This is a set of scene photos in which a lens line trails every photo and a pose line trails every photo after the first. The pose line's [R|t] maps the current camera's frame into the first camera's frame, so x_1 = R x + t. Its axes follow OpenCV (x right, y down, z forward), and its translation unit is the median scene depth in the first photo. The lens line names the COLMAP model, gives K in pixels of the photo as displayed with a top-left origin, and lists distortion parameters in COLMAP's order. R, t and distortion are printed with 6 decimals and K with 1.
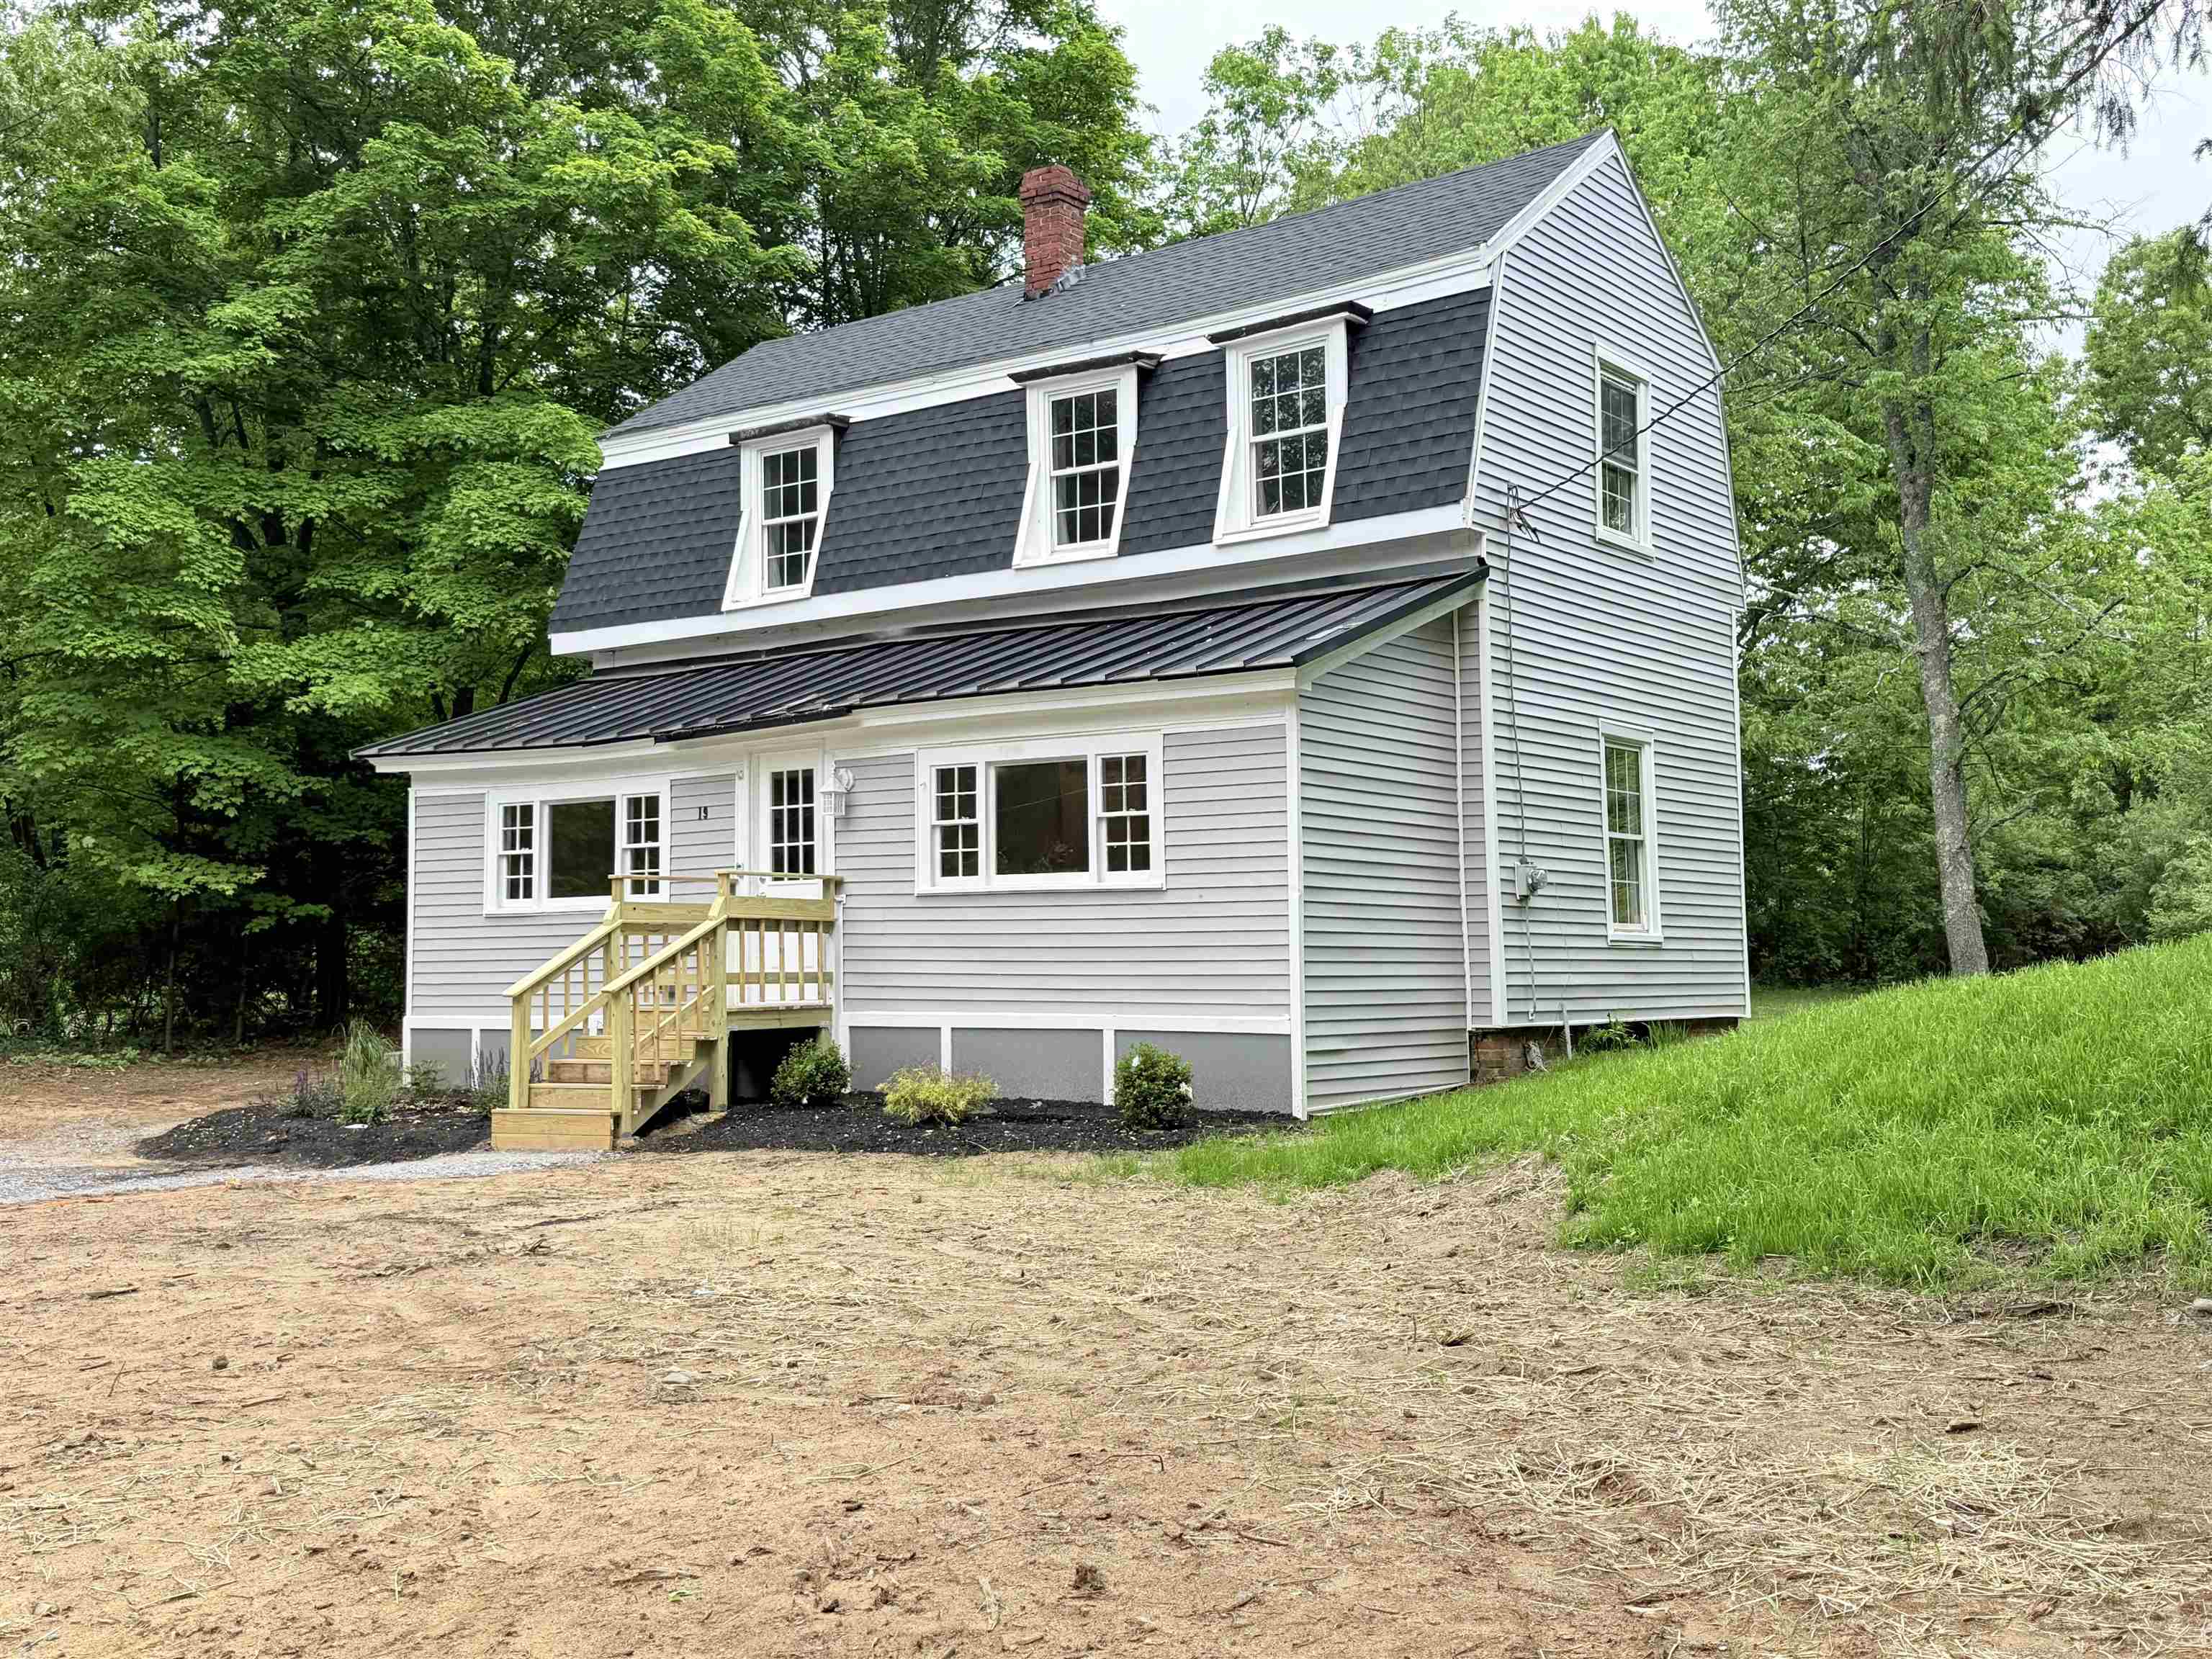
lens RADIAL K [[2282.9, 0, 1111.0], [0, 2282.9, 826.6], [0, 0, 1]] dist [0.068720, 0.000000]
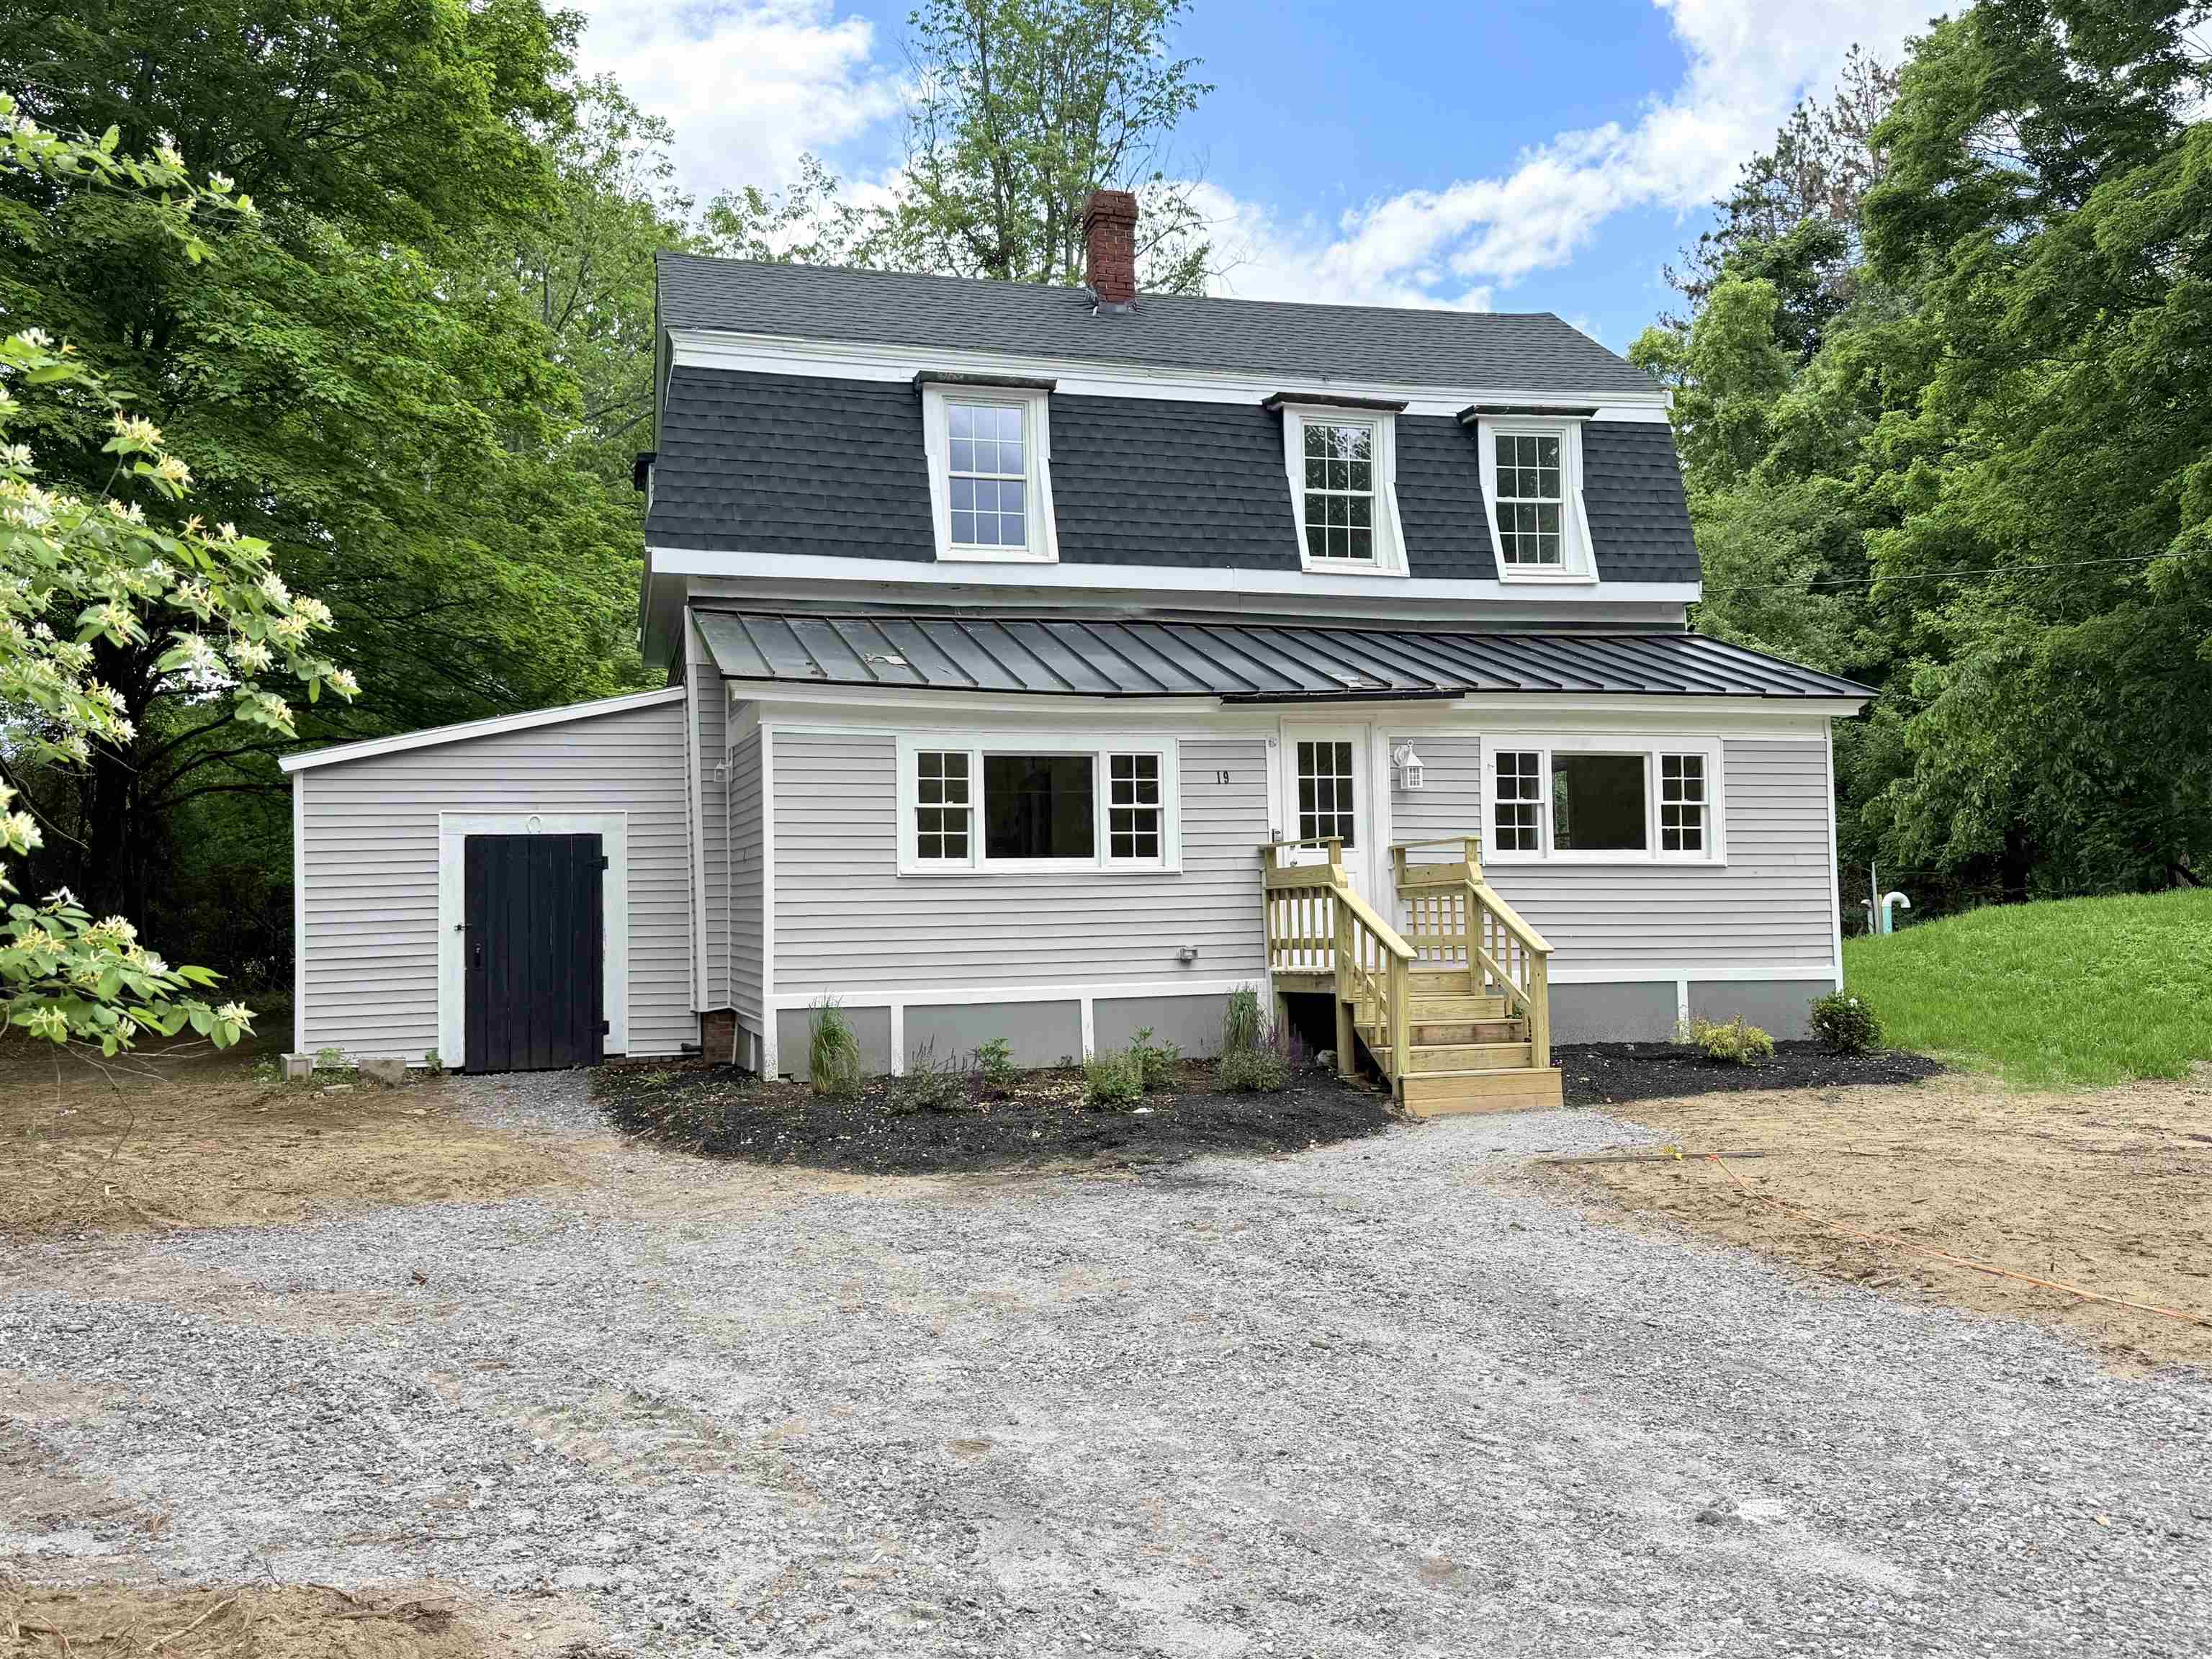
lens RADIAL K [[1925.9, 0, 1132.7], [0, 1925.9, 862.2], [0, 0, 1]] dist [0.150300, 0.001085]
pose [[0.585963, 0.039024, 0.809398, -0.886466], [-0.029087, 0.999209, -0.027118, 0.055283], [-0.809816, -0.007653, 0.586634, 0.559903]]
